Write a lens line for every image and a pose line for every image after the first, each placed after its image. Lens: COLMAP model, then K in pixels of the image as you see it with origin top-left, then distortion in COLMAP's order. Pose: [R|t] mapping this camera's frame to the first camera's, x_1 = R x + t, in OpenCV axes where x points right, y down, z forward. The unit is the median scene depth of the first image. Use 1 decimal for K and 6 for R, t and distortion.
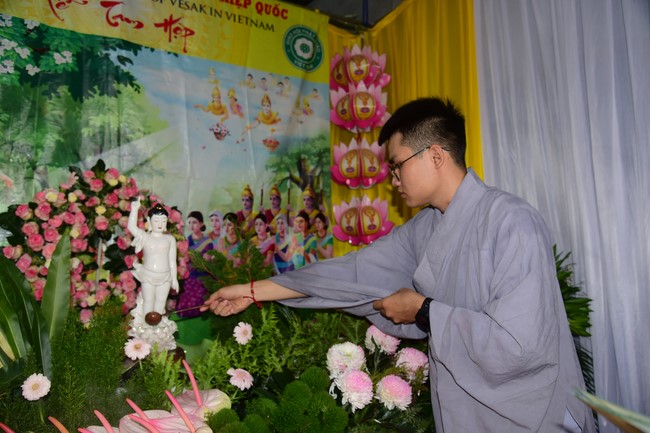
lens RADIAL K [[547.0, 0, 325.0], [0, 547.0, 216.5], [0, 0, 1]] dist [-0.017758, -0.003222]
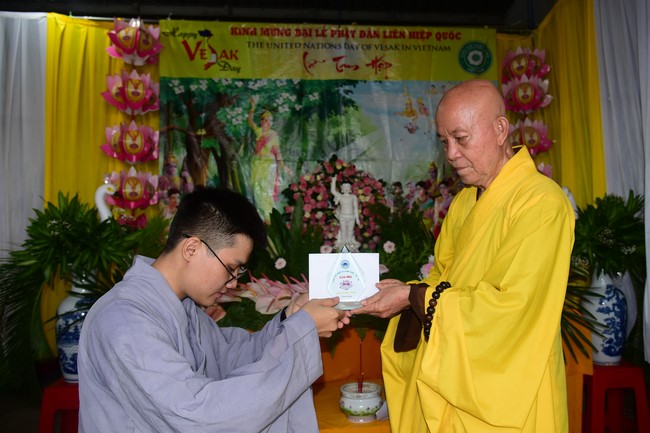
lens RADIAL K [[497.5, 0, 356.0], [0, 497.5, 215.3], [0, 0, 1]] dist [-0.024722, 0.003440]
pose [[0.871283, -0.028581, -0.489948, 0.385221], [0.052535, 0.997998, 0.035205, 0.032291], [0.487961, -0.056413, 0.871041, -0.317098]]
